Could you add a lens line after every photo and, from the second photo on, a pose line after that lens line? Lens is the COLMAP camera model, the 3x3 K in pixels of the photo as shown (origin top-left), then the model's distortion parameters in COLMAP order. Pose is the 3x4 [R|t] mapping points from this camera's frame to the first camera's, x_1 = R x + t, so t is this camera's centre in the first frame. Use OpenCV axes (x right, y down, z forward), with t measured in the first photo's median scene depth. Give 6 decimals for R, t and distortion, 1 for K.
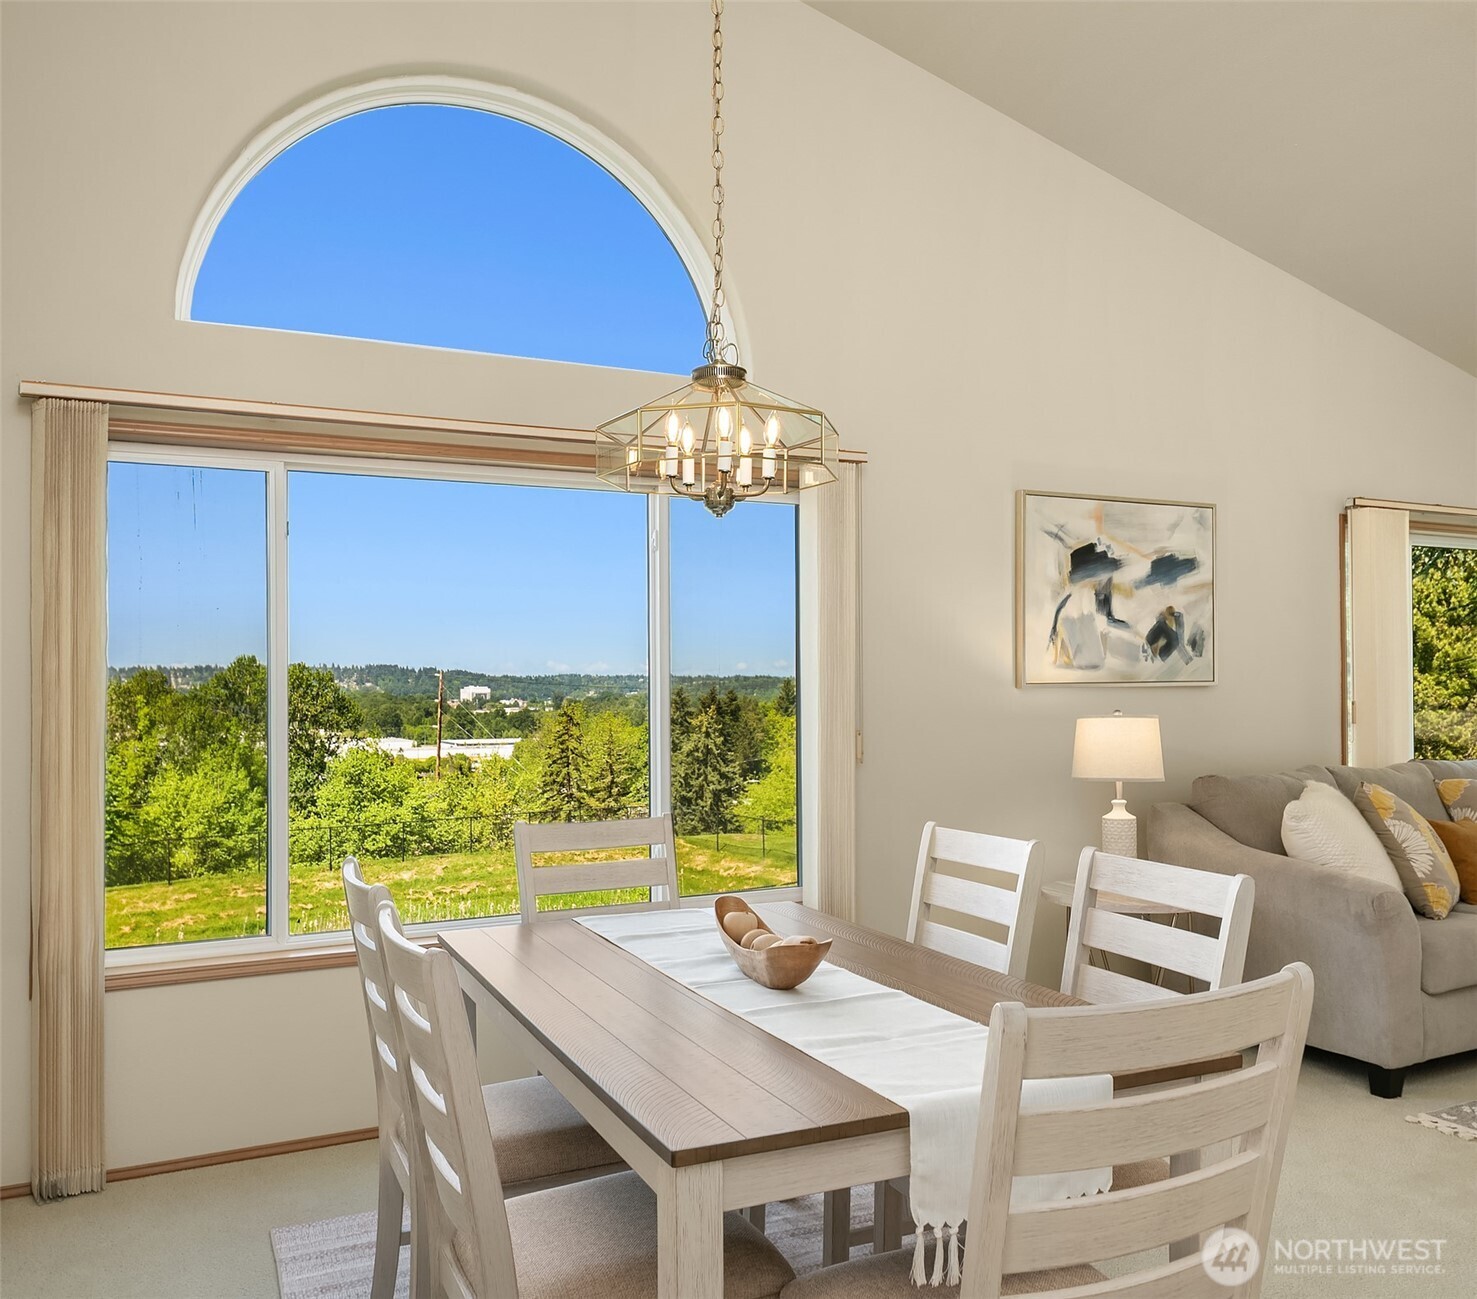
lens RADIAL K [[1222.2, 0, 746.2], [0, 1222.2, 683.8], [0, 0, 1]] dist [-0.007678, 0.008225]
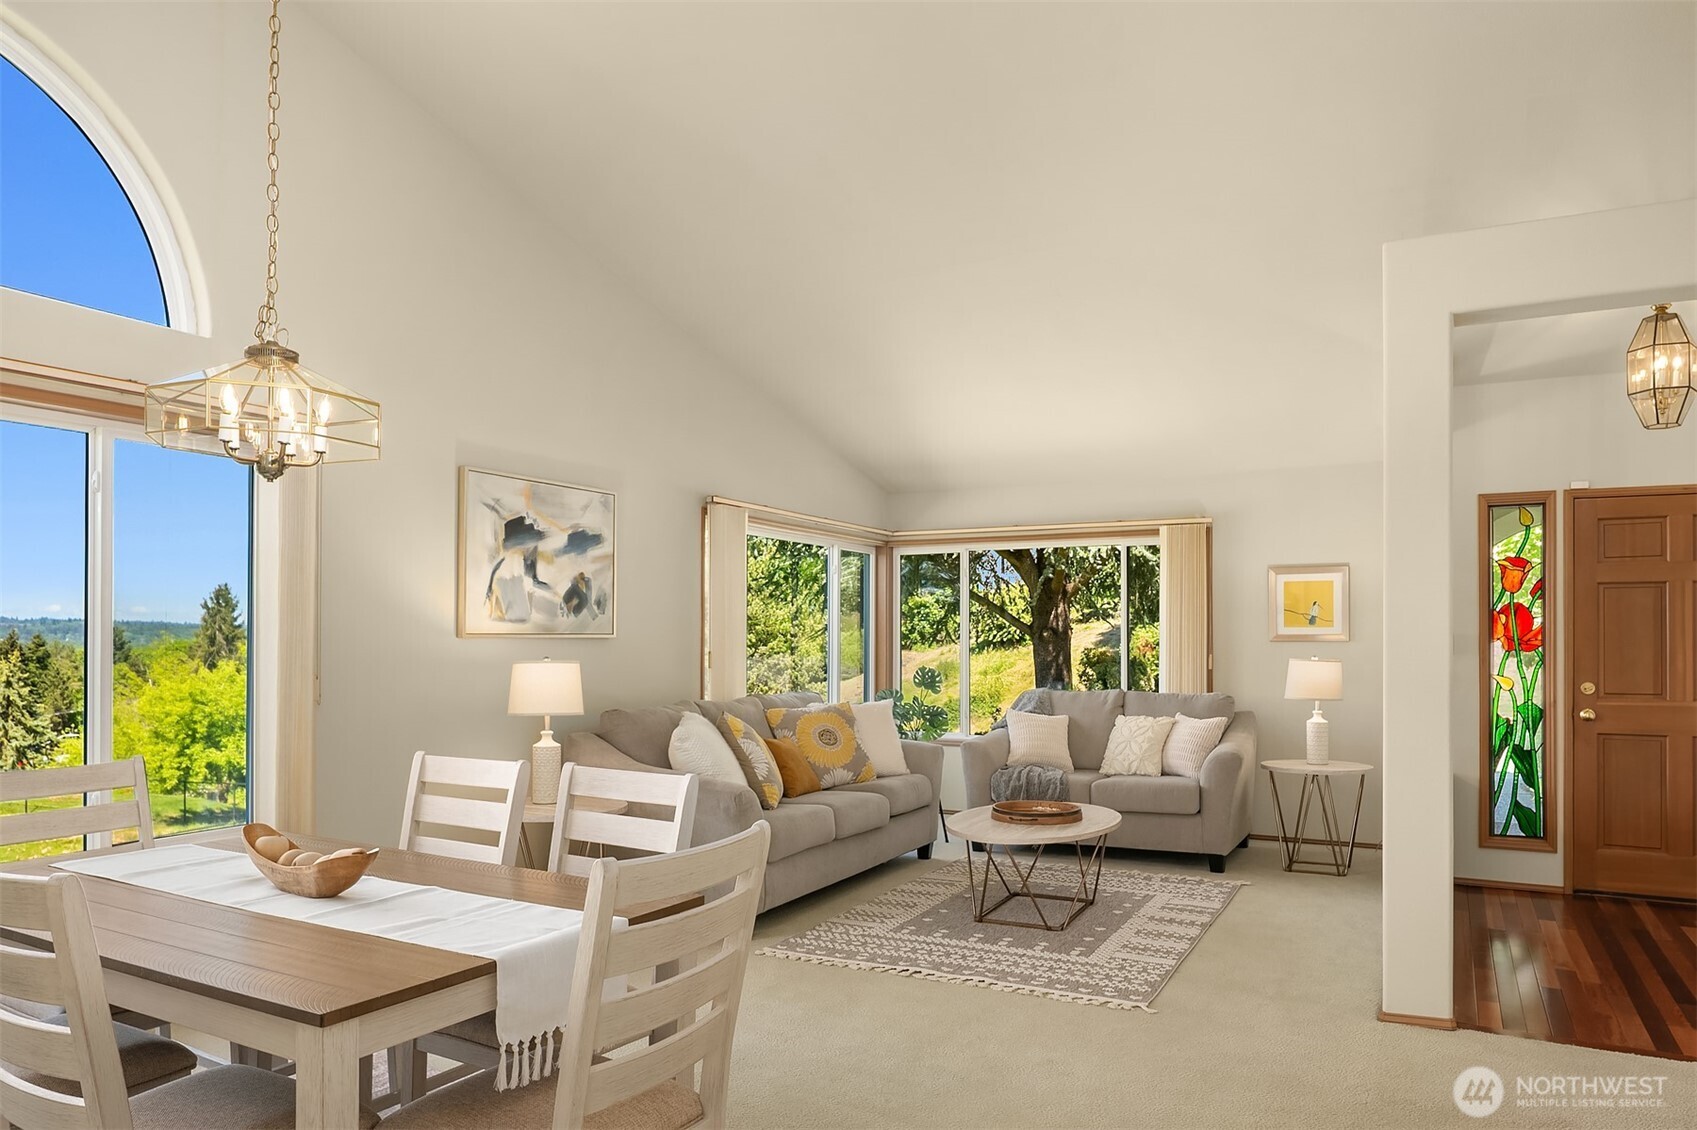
lens RADIAL K [[1116.2, 0, 844.8], [0, 1116.2, 641.5], [0, 0, 1]] dist [0.000857, -0.001078]
pose [[0.814210, 0.011621, 0.580454, -0.090663], [-0.015461, 0.999879, 0.001670, -0.000254], [-0.580365, -0.010335, 0.814291, -0.067165]]
